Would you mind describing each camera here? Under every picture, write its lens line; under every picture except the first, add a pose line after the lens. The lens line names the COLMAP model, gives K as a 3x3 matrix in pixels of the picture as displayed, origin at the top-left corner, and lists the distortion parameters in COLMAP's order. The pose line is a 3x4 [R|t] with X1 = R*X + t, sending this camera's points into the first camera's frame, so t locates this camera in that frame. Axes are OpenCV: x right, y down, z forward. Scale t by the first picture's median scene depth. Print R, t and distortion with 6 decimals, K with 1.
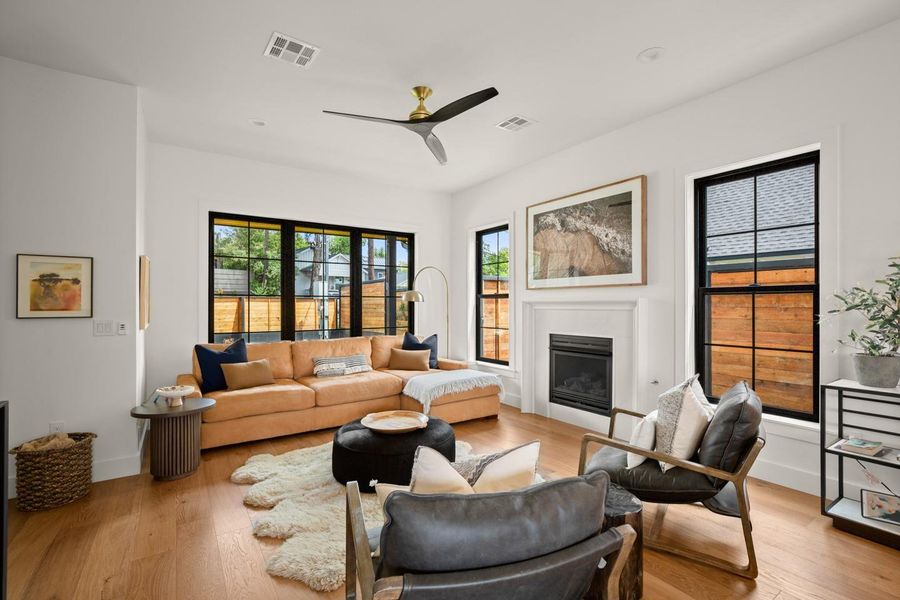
lens RADIAL K [[422.3, 0, 455.9], [0, 422.3, 300.6], [0, 0, 1]] dist [-0.015872, 0.001080]
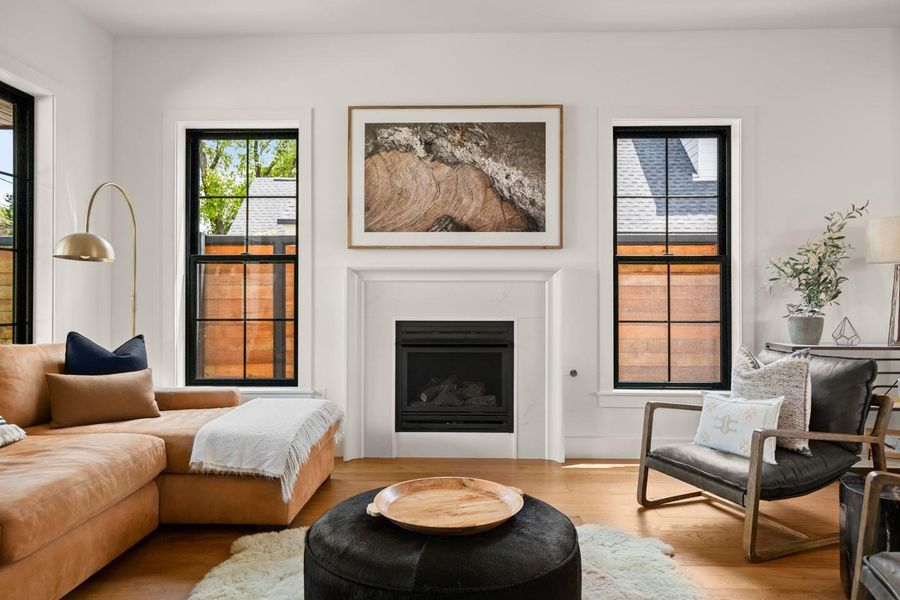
lens RADIAL K [[602.8, 0, 452.5], [0, 602.8, 293.6], [0, 0, 1]] dist [0.004811, 0.005245]
pose [[0.580753, 0.011219, 0.814003, -0.496253], [-0.009763, 0.999929, -0.006816, 0.048001], [-0.814021, -0.003989, 0.580821, 0.463706]]
